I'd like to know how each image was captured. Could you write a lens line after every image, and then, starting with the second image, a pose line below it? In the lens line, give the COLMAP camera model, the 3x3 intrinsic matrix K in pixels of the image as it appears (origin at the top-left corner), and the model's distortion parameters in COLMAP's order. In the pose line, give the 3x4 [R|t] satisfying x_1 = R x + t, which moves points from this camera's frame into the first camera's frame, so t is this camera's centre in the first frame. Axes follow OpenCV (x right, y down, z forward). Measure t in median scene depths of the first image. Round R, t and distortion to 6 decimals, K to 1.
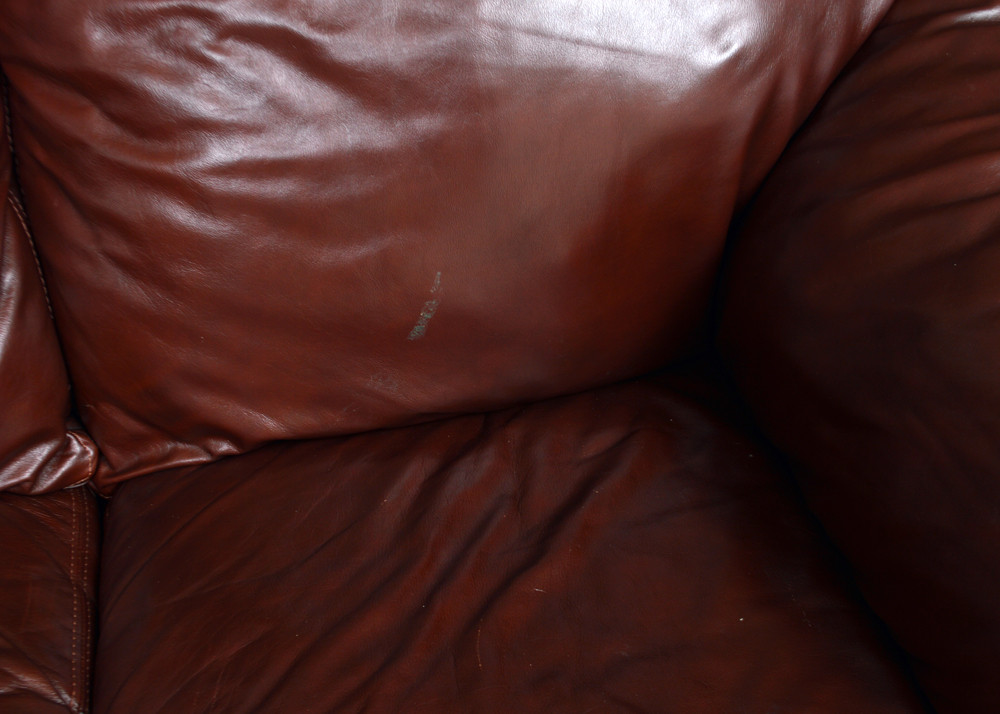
lens RADIAL K [[1367.2, 0, 500.6], [0, 1367.2, 362.2], [0, 0, 1]] dist [0.000400, 0.000000]
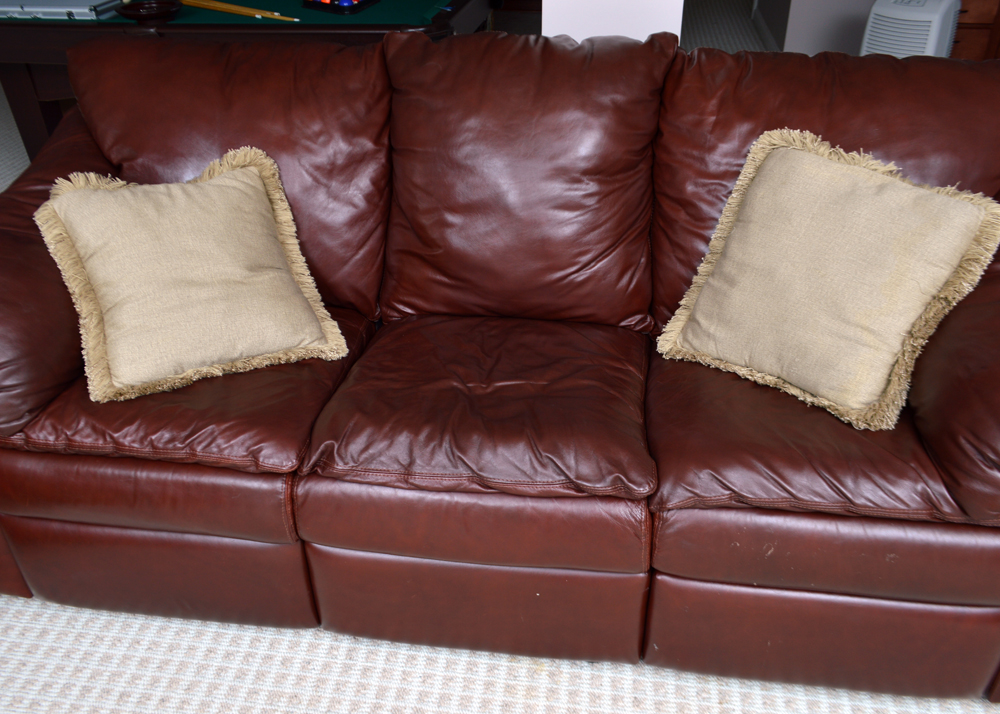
lens RADIAL K [[833.1, 0, 500.0], [0, 833.1, 354.7], [0, 0, 1]] dist [-0.027030, 0.018845]
pose [[0.906634, 0.195529, -0.373876, 0.106787], [-0.229587, 0.972086, -0.048361, 0.330152], [0.353984, 0.129683, 0.926217, -0.896562]]
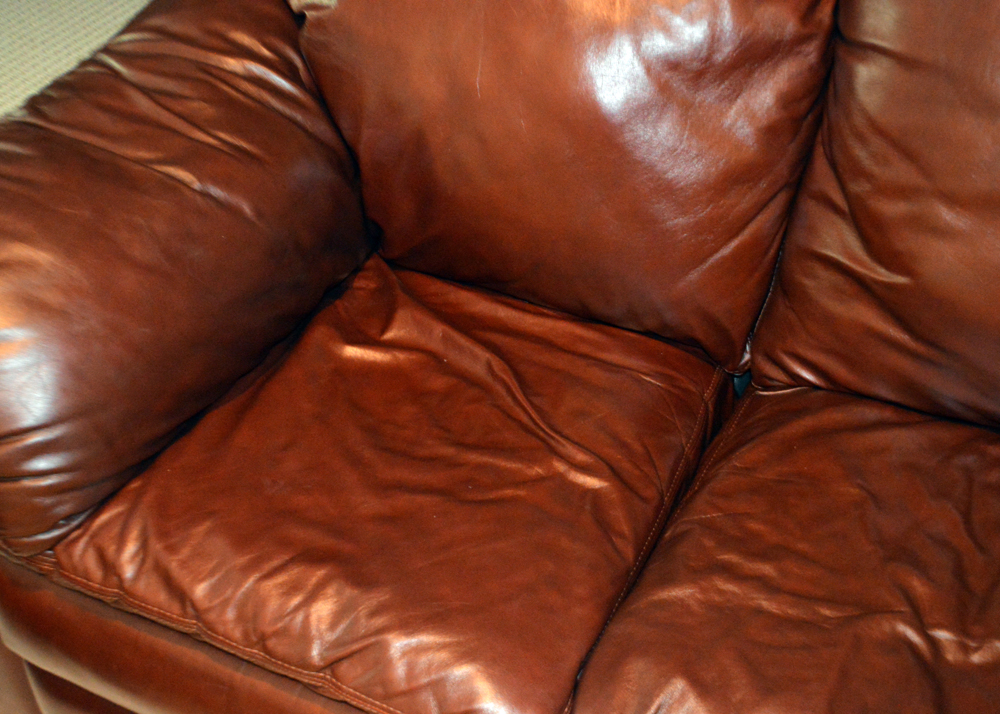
lens RADIAL K [[1221.9, 0, 495.1], [0, 1221.9, 357.4], [0, 0, 1]] dist [-0.026689, 0.000000]
pose [[0.715873, 0.390280, -0.578971, -0.324114], [-0.367690, 0.915626, 0.162583, 0.057025], [0.593573, 0.096493, 0.798974, -0.473295]]
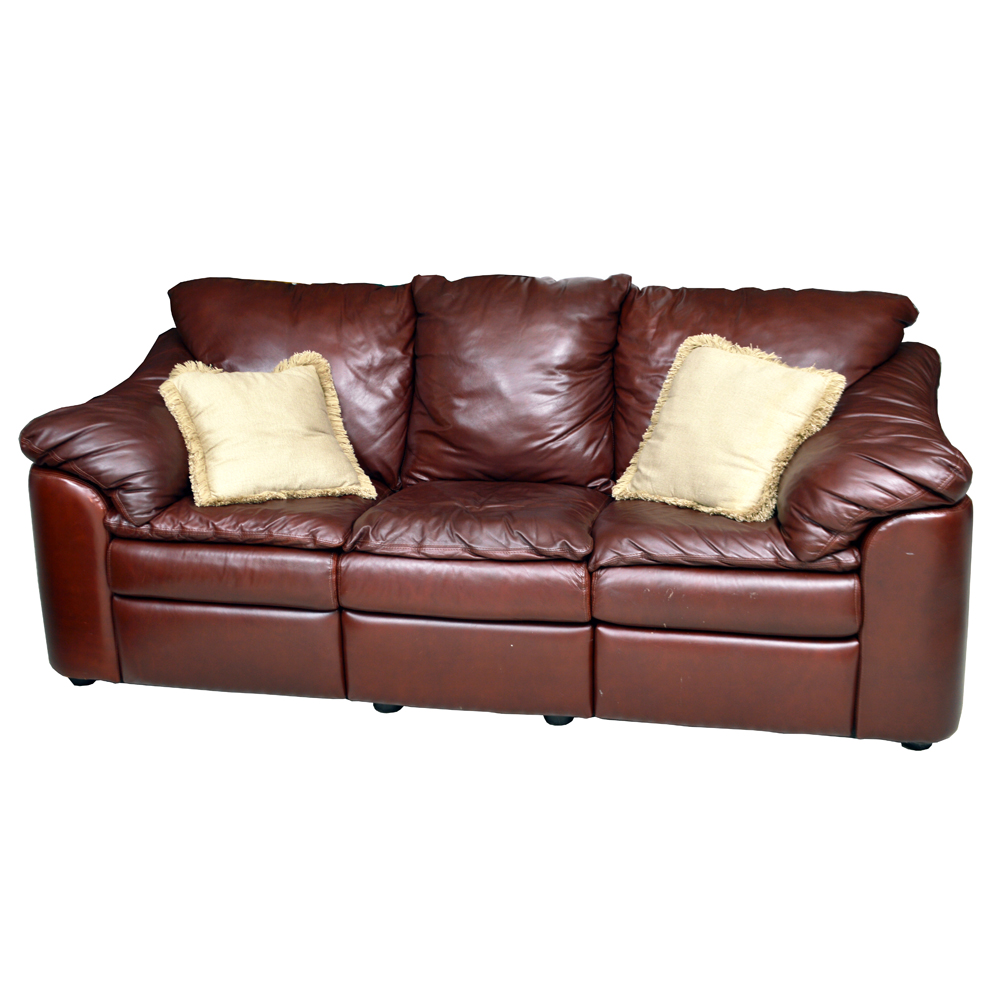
lens RADIAL K [[1156.0, 0, 500.8], [0, 1156.0, 502.1], [0, 0, 1]] dist [-0.035967, 0.000000]
pose [[0.888133, 0.109318, -0.446395, 0.953486], [-0.250394, 0.929579, -0.270530, 1.167190], [0.385386, 0.352041, 0.852962, -2.058516]]
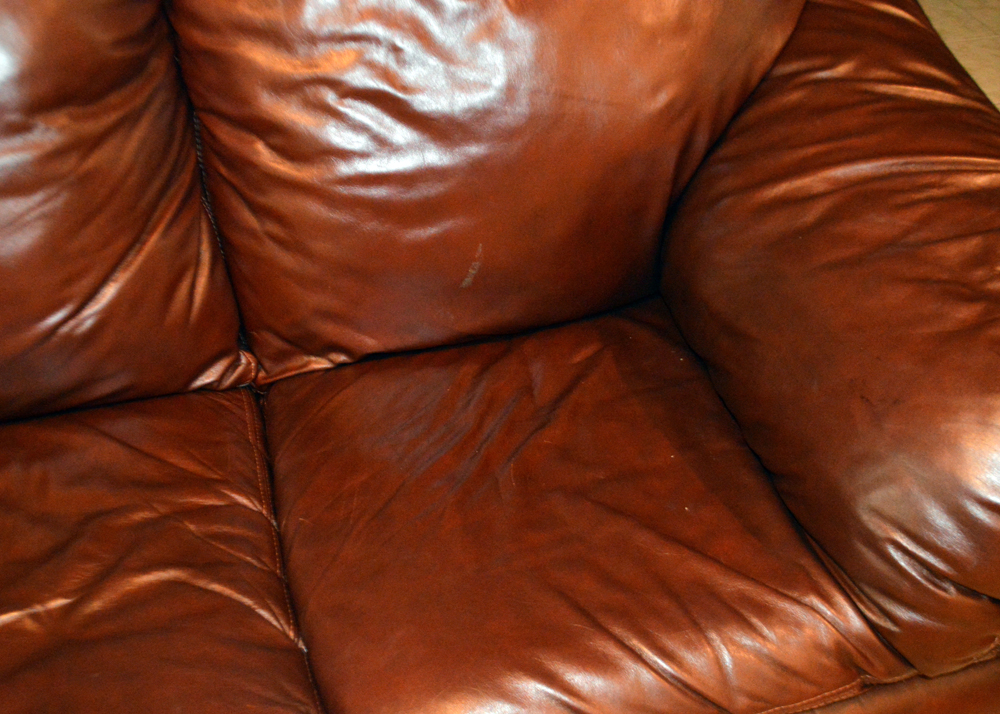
lens RADIAL K [[1221.9, 0, 496.2], [0, 1221.9, 358.7], [0, 0, 1]] dist [-0.026689, 0.000000]
pose [[0.999875, -0.011245, 0.011143, -0.045072], [0.010802, 0.999180, 0.039029, 0.011274], [-0.011573, -0.038904, 0.999176, -0.407256]]
